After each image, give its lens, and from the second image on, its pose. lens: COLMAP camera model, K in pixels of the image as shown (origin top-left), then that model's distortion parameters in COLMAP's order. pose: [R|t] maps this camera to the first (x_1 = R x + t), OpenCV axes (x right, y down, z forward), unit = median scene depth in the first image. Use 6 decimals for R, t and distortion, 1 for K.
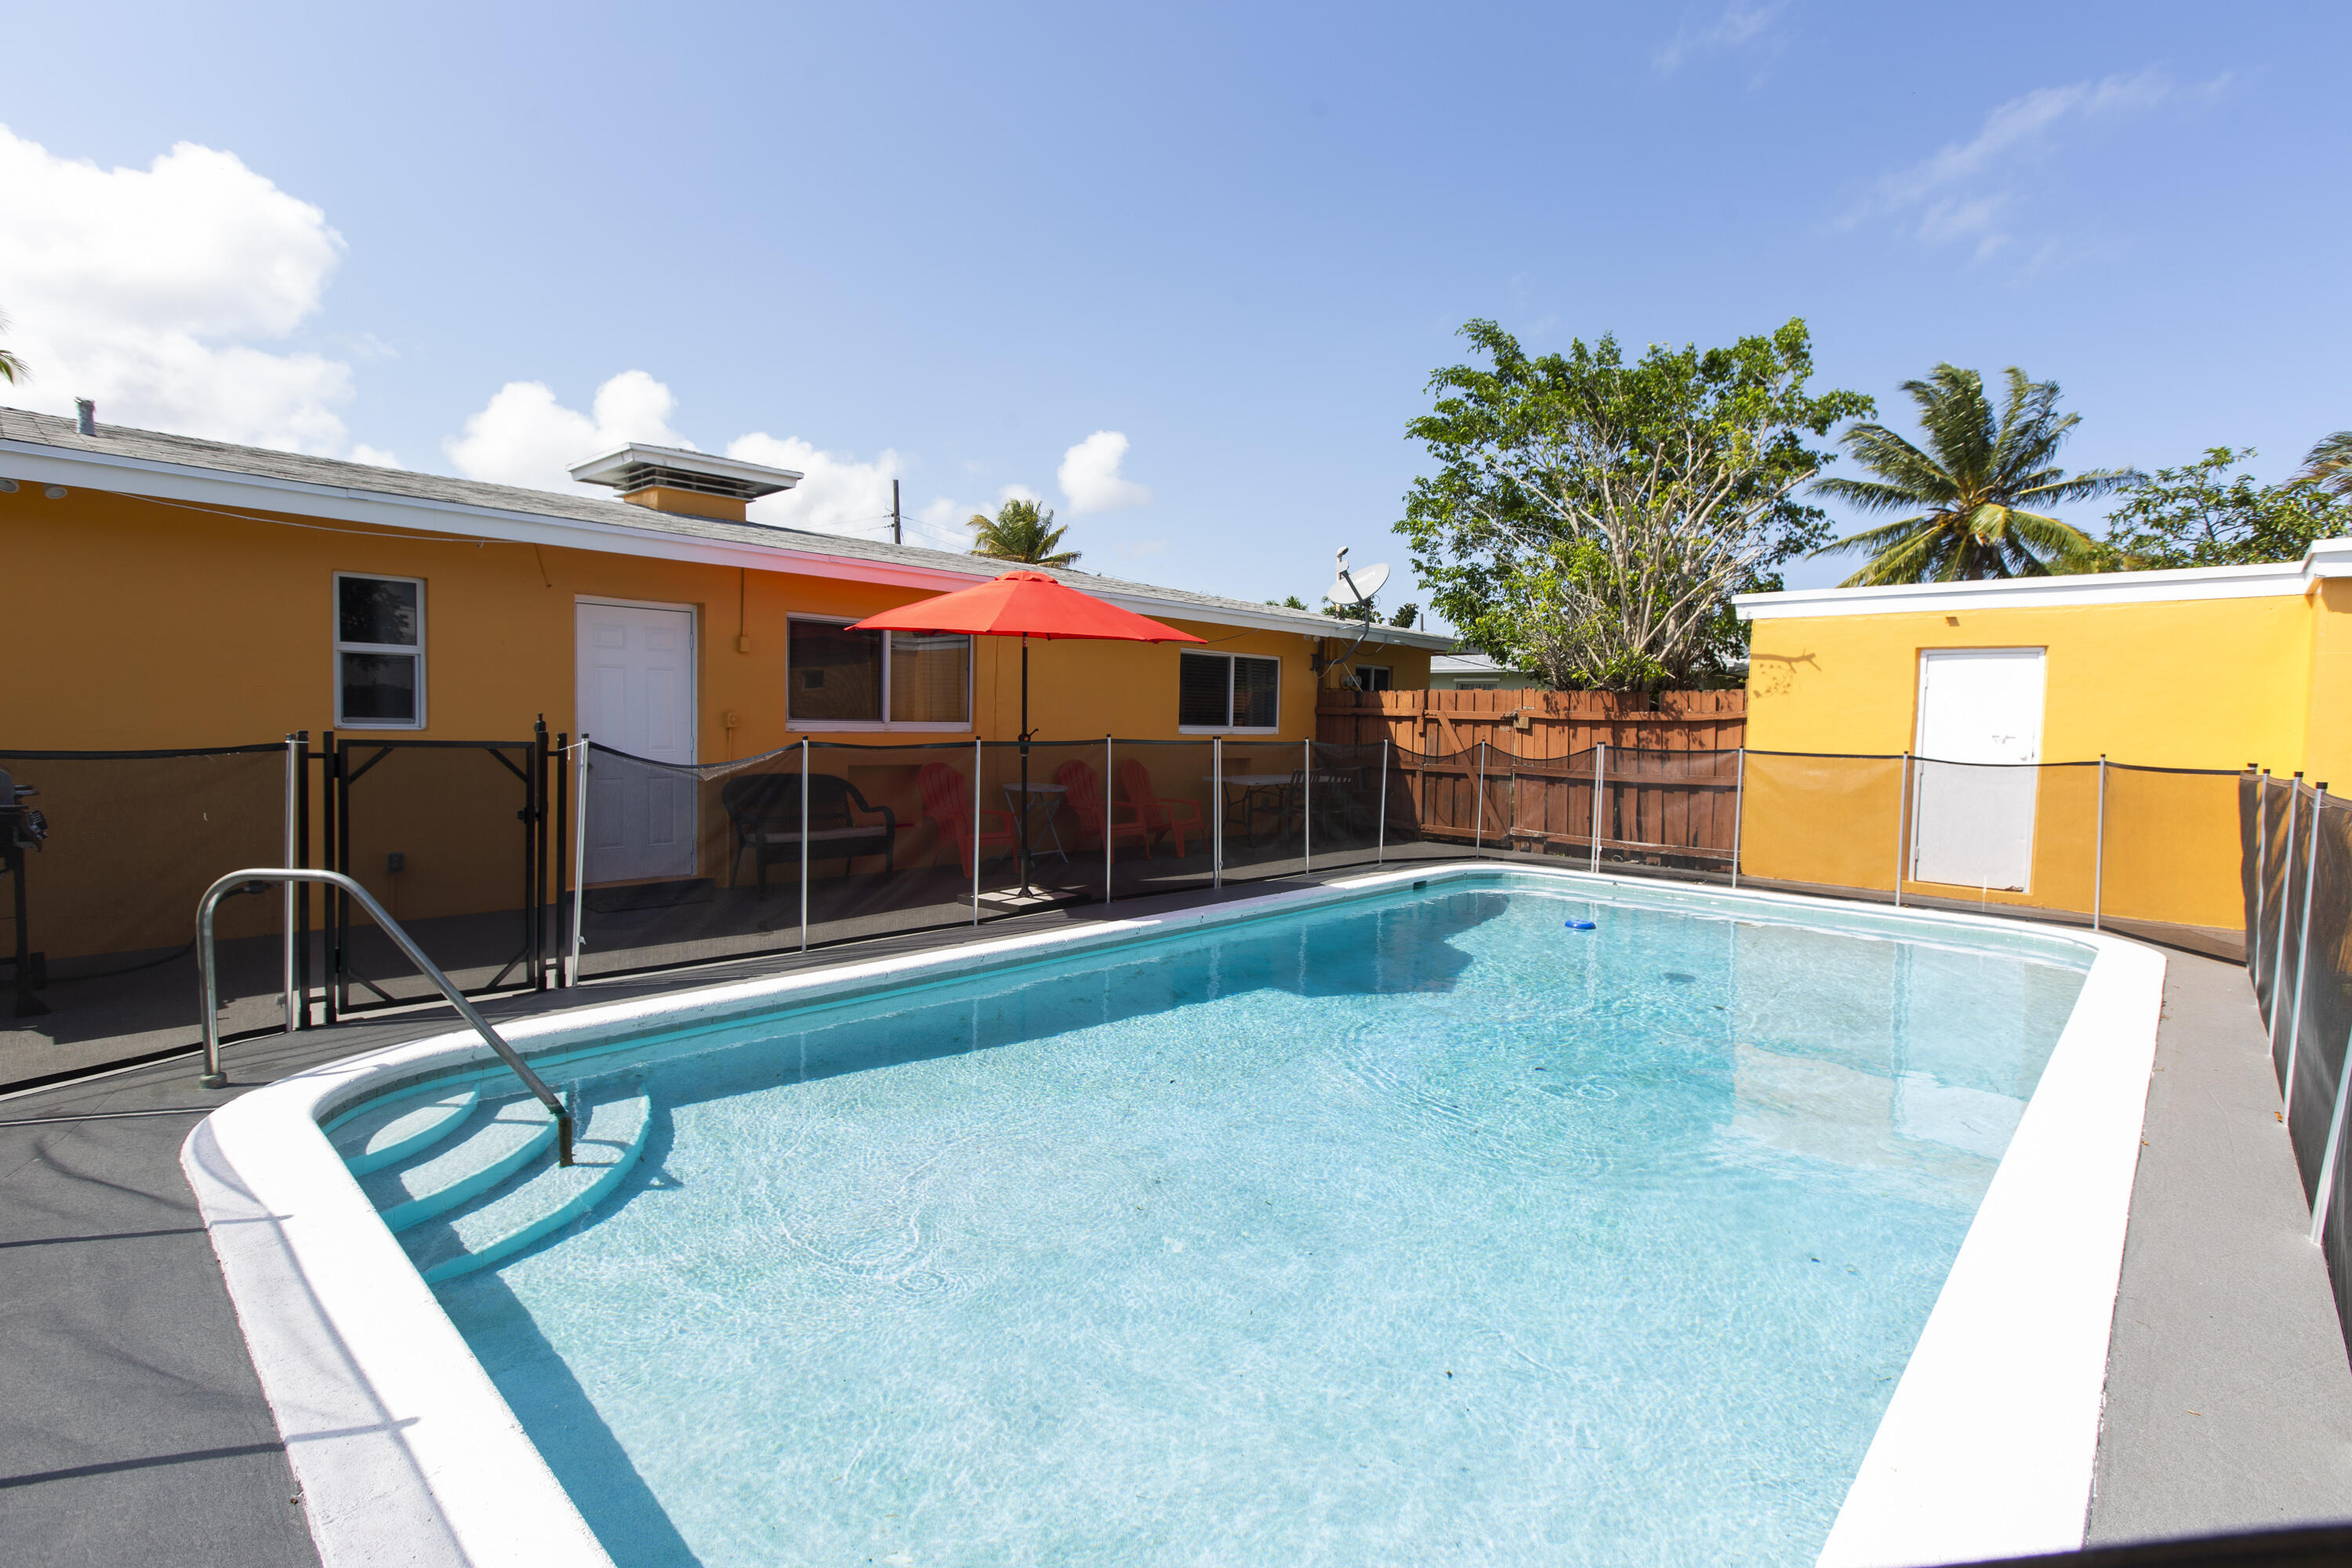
lens RADIAL K [[1056.6, 0, 1176.0], [0, 1056.6, 784.0], [0, 0, 1]] dist [0.000627, 0.000168]
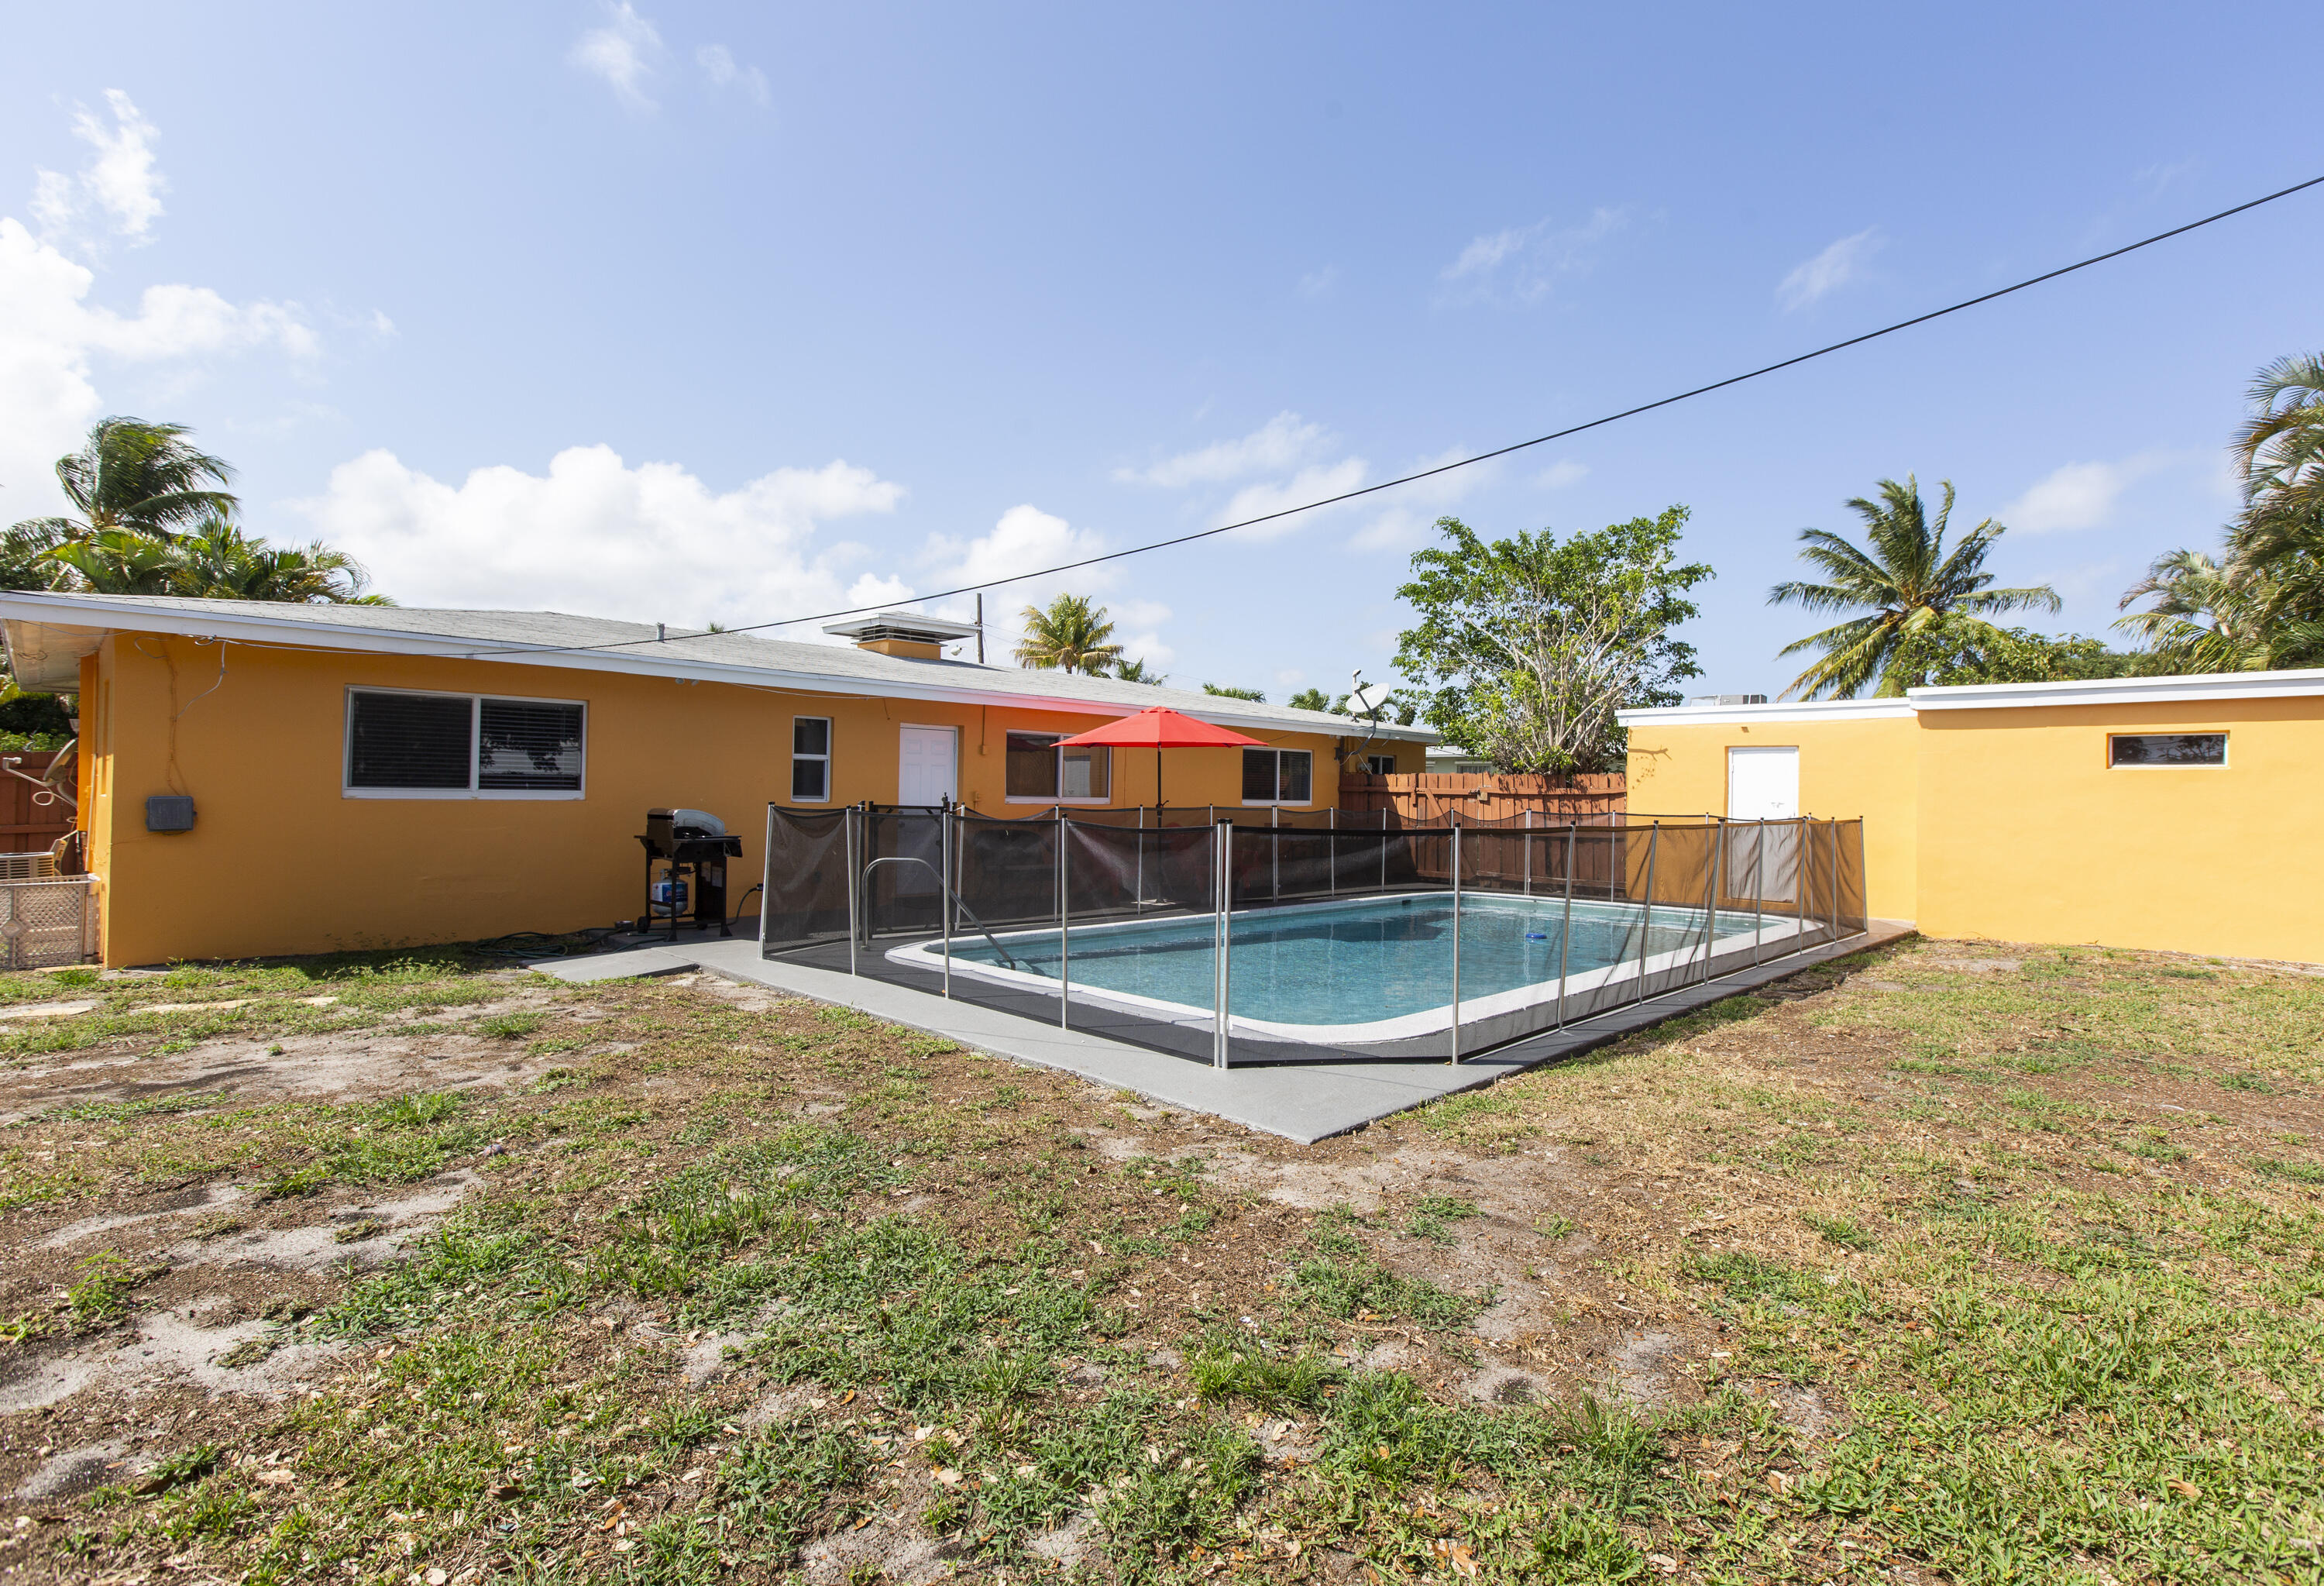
lens RADIAL K [[1027.3, 0, 1162.0], [0, 1027.3, 793.0], [0, 0, 1]] dist [-0.042730, 0.006808]
pose [[0.998865, -0.005153, -0.047351, -0.038146], [0.002042, 0.997849, -0.065525, 0.025768], [0.047587, 0.065354, 0.996727, -0.378140]]
